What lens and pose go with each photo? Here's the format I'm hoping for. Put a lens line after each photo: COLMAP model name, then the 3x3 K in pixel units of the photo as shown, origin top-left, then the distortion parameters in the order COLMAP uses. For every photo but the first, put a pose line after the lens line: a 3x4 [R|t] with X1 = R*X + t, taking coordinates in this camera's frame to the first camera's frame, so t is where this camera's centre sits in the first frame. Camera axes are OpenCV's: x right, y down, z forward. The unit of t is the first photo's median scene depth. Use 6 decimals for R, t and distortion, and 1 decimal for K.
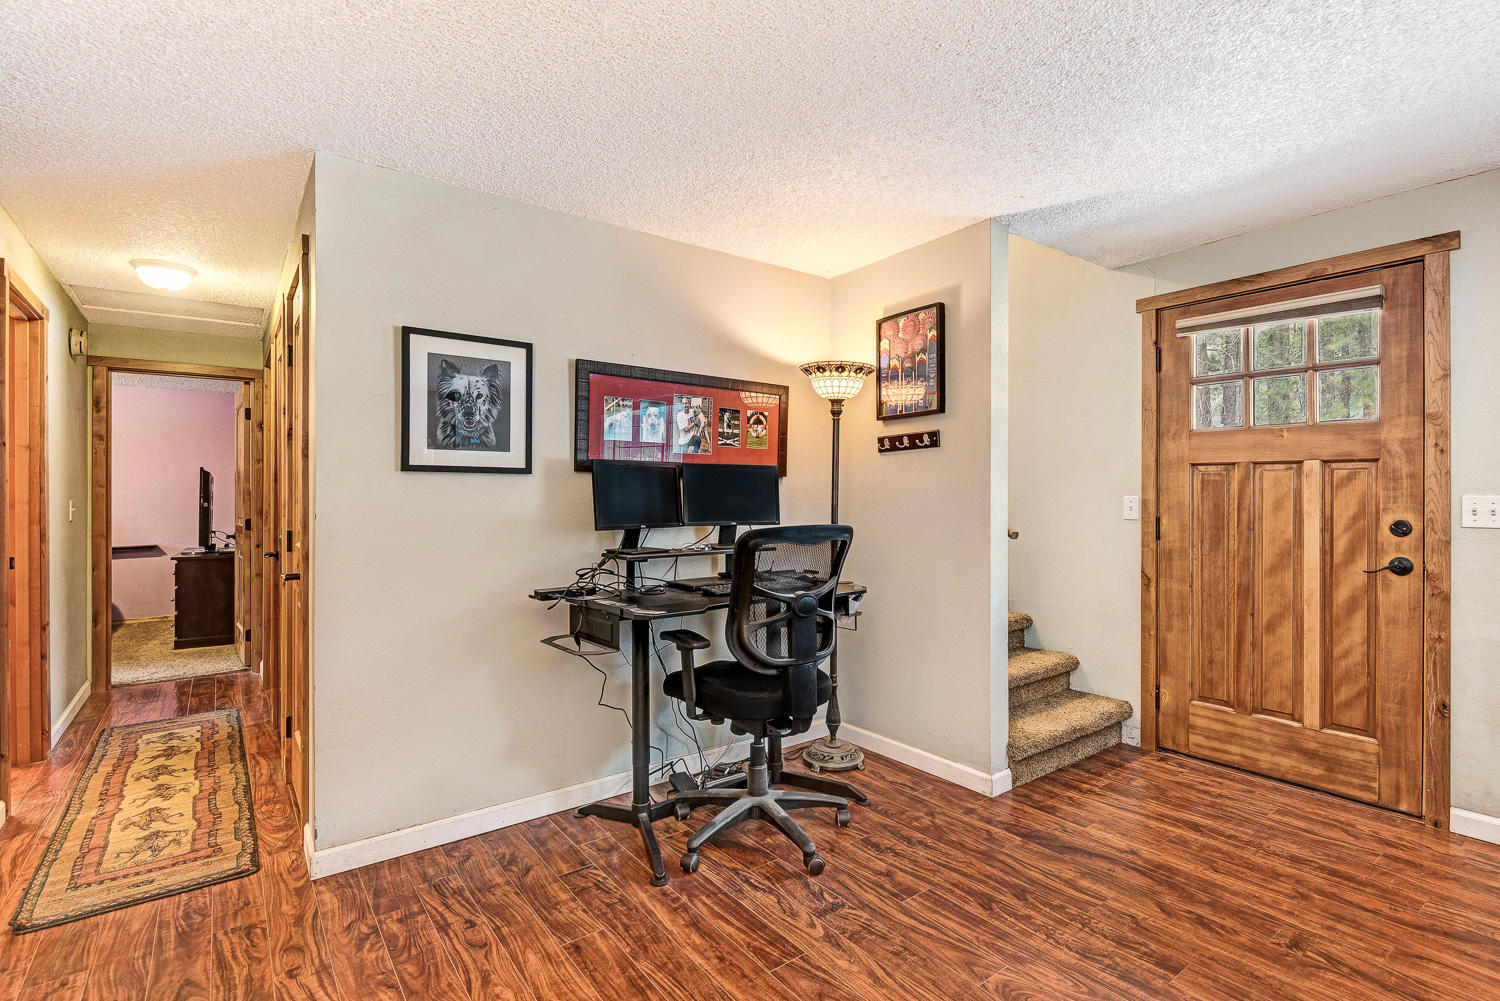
lens RADIAL K [[694.7, 0, 753.6], [0, 694.7, 482.3], [0, 0, 1]] dist [0.029086, -0.022808]
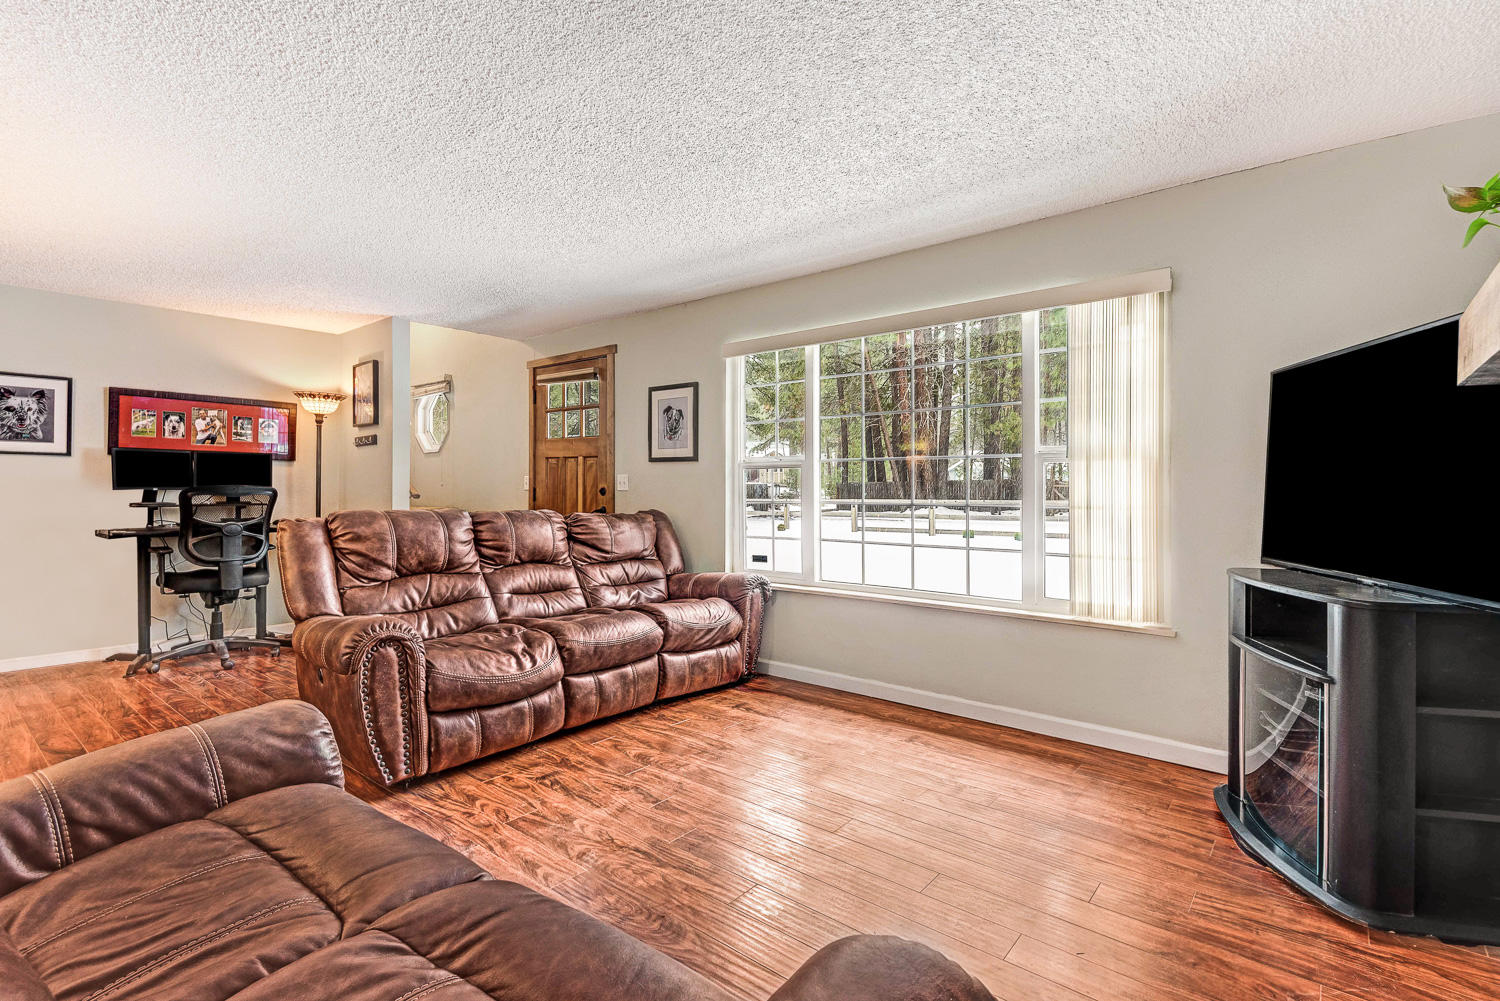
lens RADIAL K [[710.5, 0, 753.4], [0, 710.5, 468.8], [0, 0, 1]] dist [0.002303, -0.005982]
pose [[0.969649, 0.013415, 0.244133, 0.790283], [-0.012356, 0.999906, -0.005870, 0.007584], [-0.244189, 0.002676, 0.969724, -0.965685]]
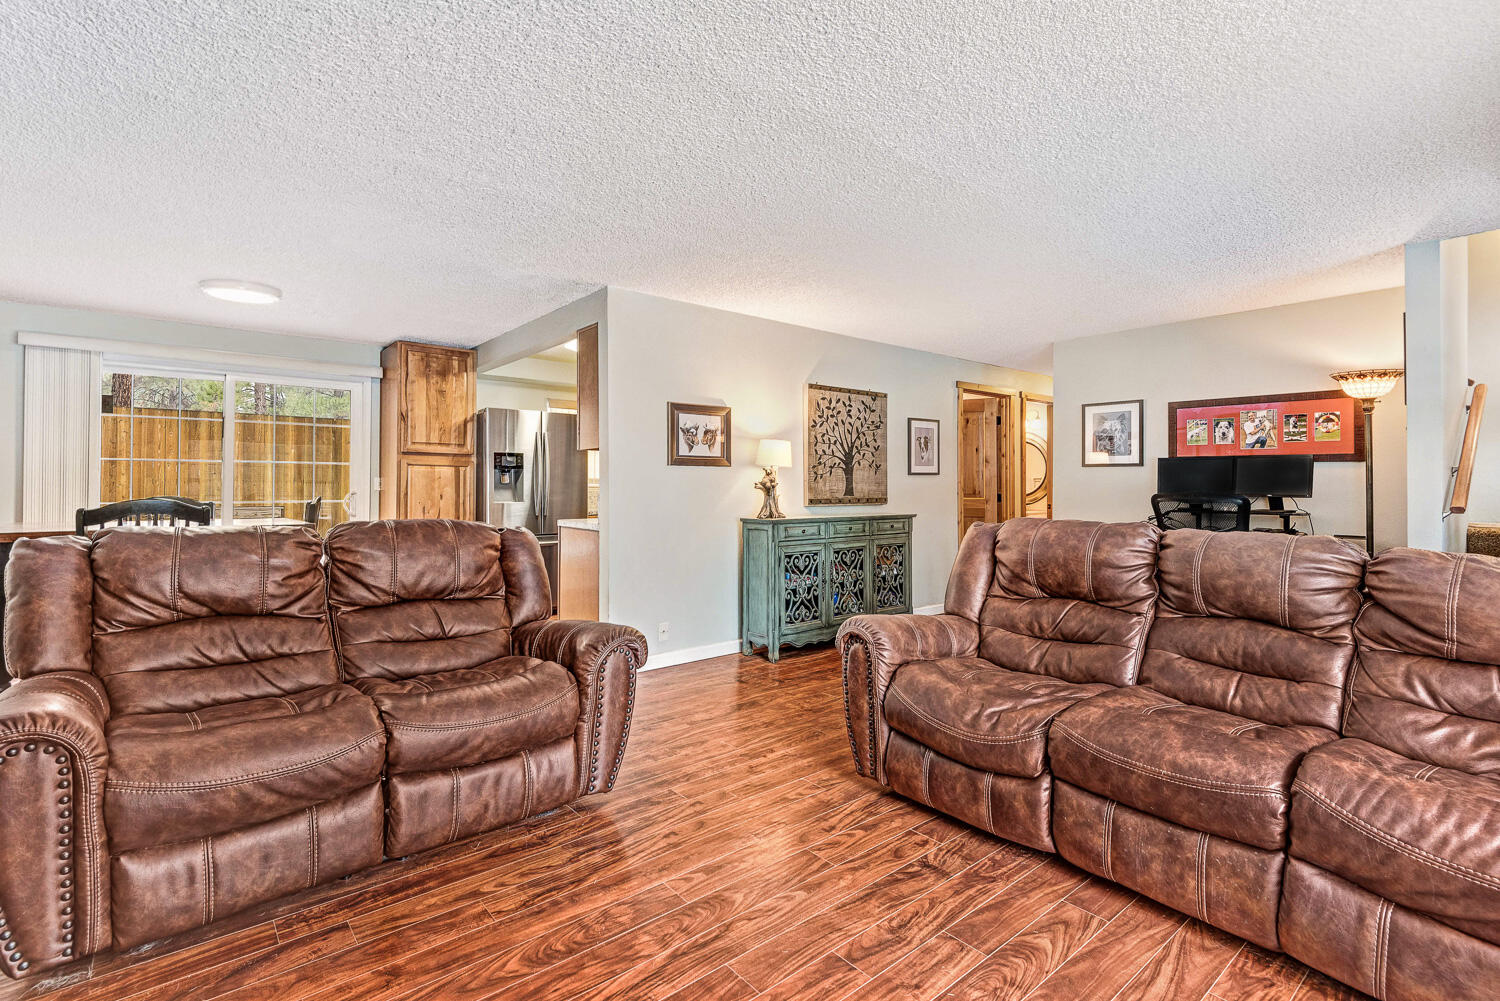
lens RADIAL K [[694.7, 0, 753.6], [0, 694.7, 482.3], [0, 0, 1]] dist [0.029086, -0.022808]
pose [[0.056878, 0.001756, -0.998380, 1.478613], [0.017240, 0.999848, 0.002740, 0.009244], [0.998232, -0.017368, 0.056839, -0.194301]]
